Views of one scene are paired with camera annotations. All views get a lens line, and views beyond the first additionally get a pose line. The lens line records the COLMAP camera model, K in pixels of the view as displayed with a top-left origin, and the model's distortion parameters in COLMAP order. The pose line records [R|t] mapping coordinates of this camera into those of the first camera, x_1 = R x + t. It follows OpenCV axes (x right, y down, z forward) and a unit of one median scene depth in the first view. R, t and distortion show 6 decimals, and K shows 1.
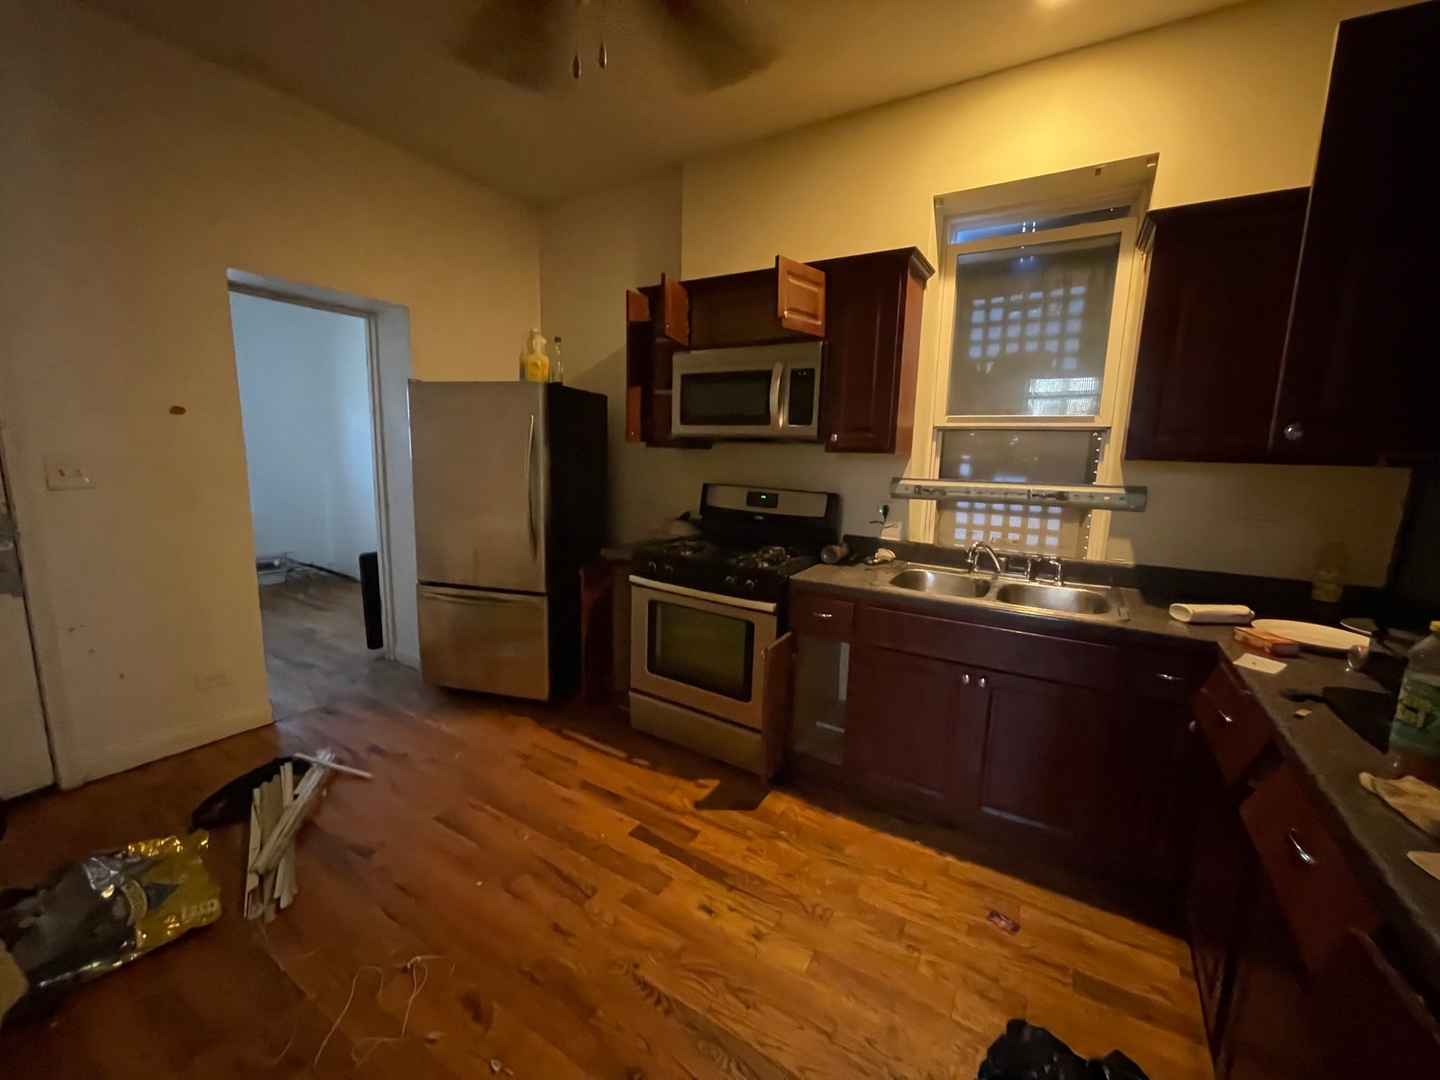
lens RADIAL K [[575.5, 0, 712.9], [0, 575.5, 529.8], [0, 0, 1]] dist [-0.000392, 0.000005]
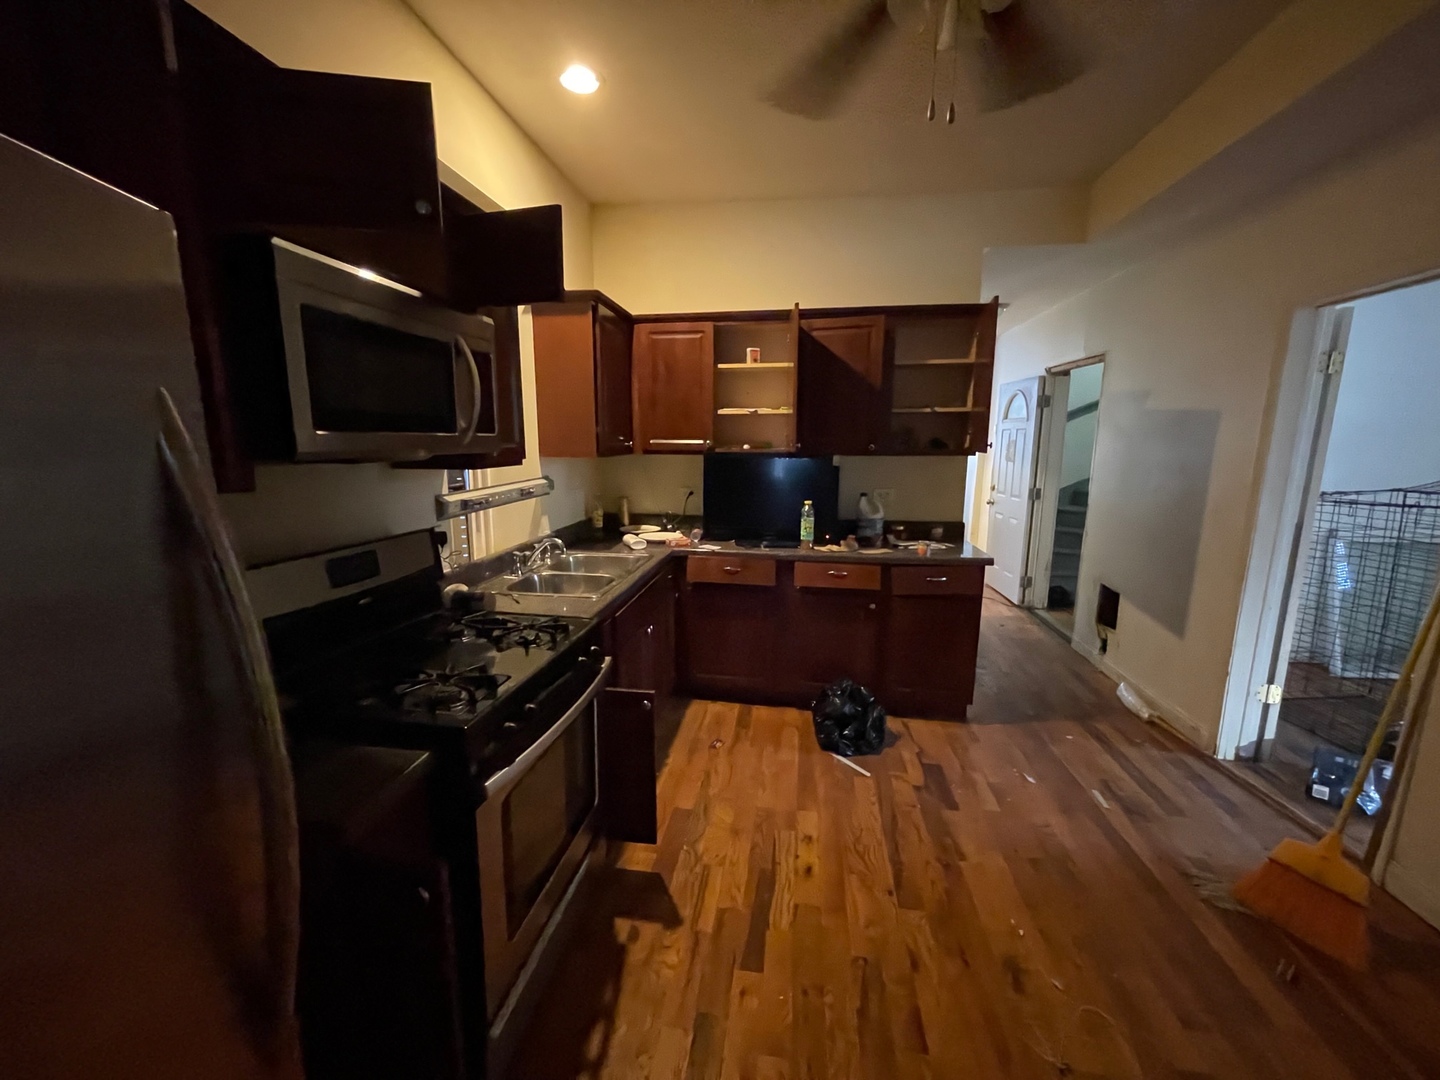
lens RADIAL K [[575.5, 0, 713.0], [0, 575.5, 547.7], [0, 0, 1]] dist [-0.000392, 0.000005]
pose [[-0.383599, -0.187593, 0.904246, -0.732904], [0.130021, 0.958427, 0.253991, -0.229908], [-0.914301, 0.215001, -0.343261, 1.235547]]
